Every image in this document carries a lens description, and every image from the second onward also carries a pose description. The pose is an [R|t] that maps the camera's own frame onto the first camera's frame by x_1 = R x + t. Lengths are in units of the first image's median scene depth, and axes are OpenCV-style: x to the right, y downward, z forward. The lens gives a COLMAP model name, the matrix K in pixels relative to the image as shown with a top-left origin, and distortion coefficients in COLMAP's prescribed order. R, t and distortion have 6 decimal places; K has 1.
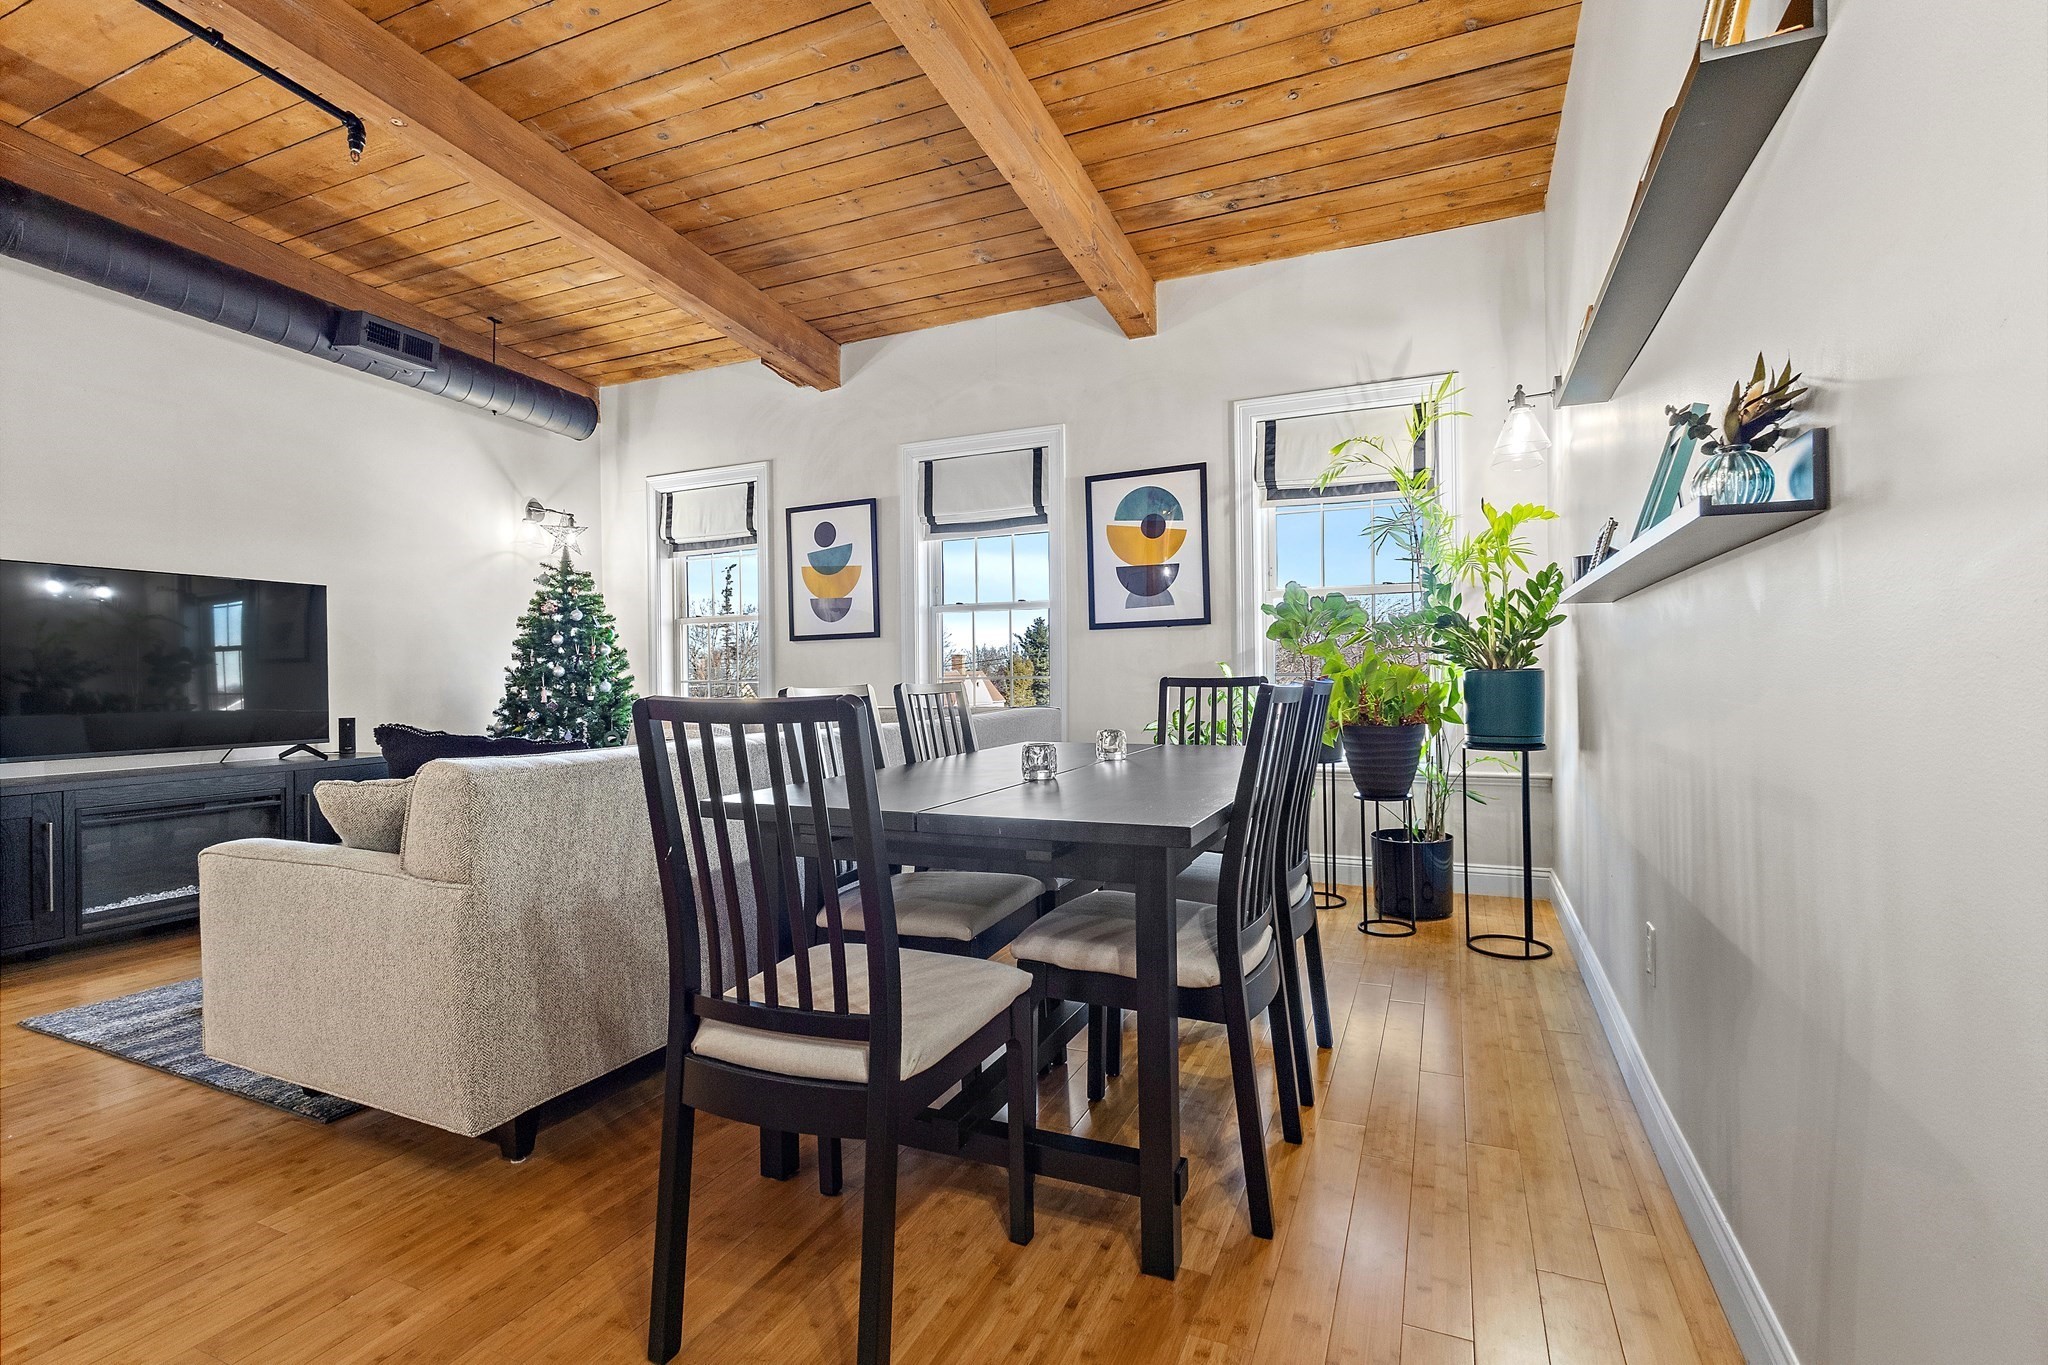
lens RADIAL K [[947.8, 0, 1026.0], [0, 947.8, 672.4], [0, 0, 1]] dist [0.002745, 0.001086]
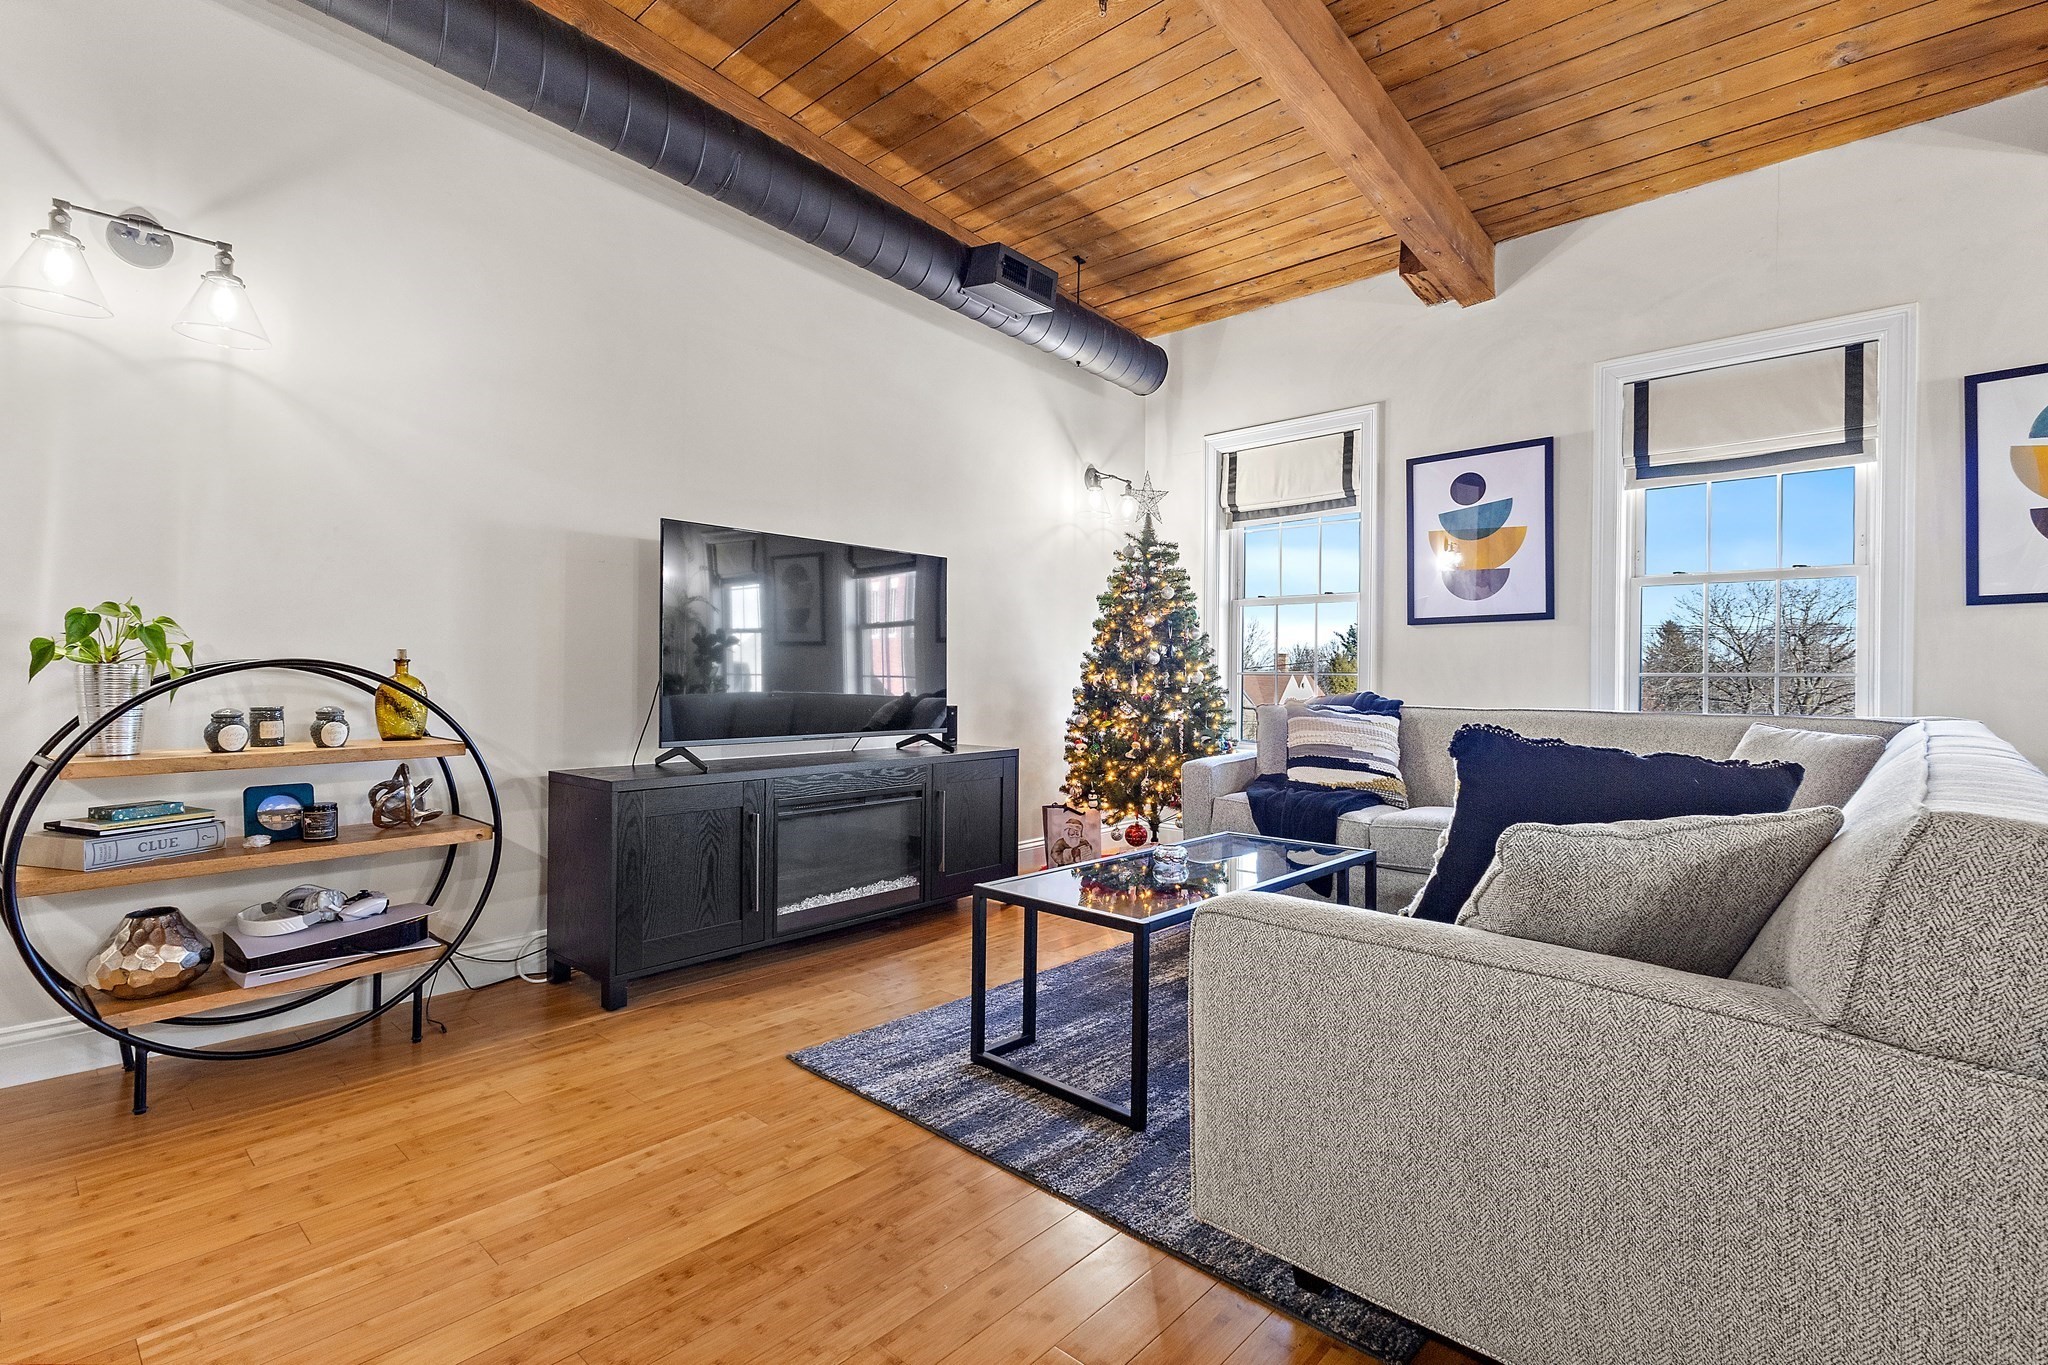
lens RADIAL K [[947.8, 0, 1025.3], [0, 947.8, 676.6], [0, 0, 1]] dist [0.002745, 0.001086]
pose [[0.950909, 0.019211, -0.308874, -0.346890], [-0.016772, 0.999804, 0.010551, 0.009485], [0.309016, -0.004853, 0.951044, 0.149254]]
